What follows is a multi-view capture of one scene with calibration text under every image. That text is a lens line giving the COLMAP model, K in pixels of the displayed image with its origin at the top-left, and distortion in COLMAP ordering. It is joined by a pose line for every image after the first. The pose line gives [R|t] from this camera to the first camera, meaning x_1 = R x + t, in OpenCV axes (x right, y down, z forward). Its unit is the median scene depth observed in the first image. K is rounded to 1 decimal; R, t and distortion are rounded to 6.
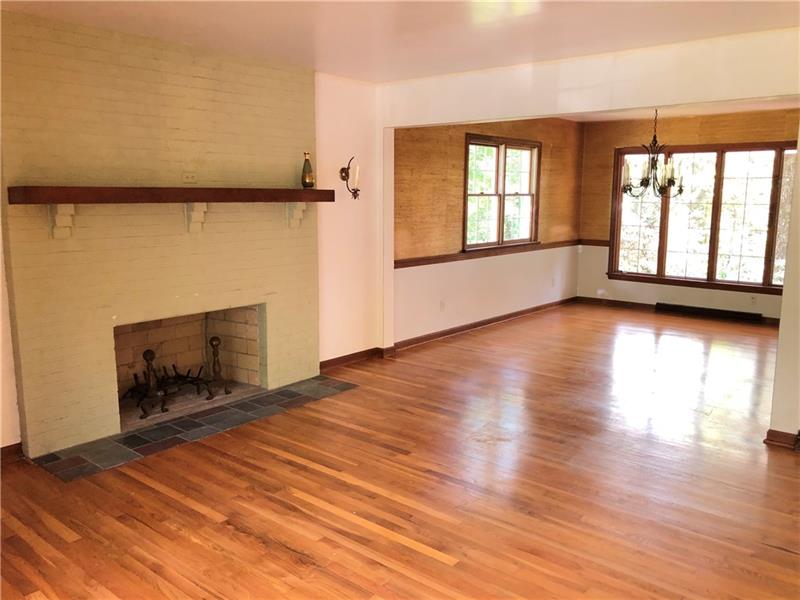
lens RADIAL K [[655.9, 0, 401.4], [0, 655.9, 290.1], [0, 0, 1]] dist [0.005180, -0.001225]
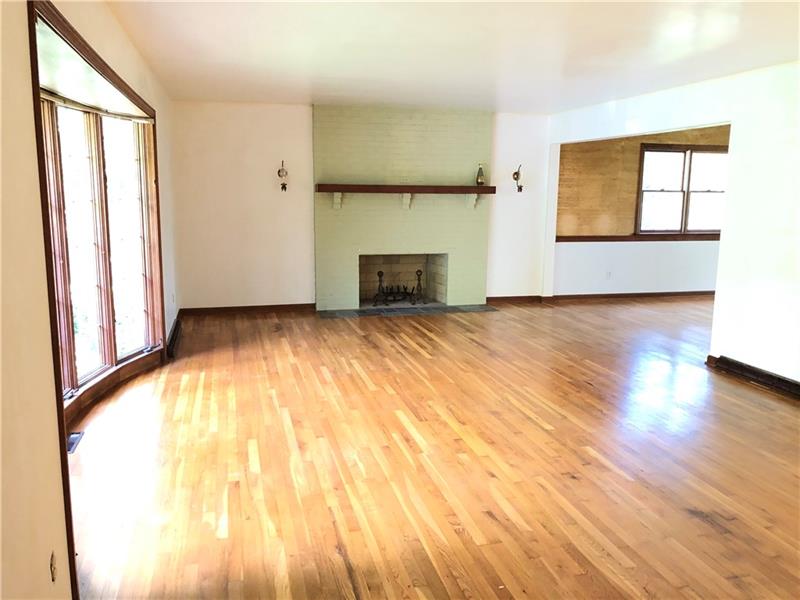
lens RADIAL K [[648.4, 0, 391.1], [0, 648.4, 301.5], [0, 0, 1]] dist [0.011503, -0.008296]
pose [[0.805644, 0.104703, -0.583074, 0.596275], [-0.093041, 0.994406, 0.050010, 0.066184], [0.585048, 0.013960, 0.810879, -0.401499]]
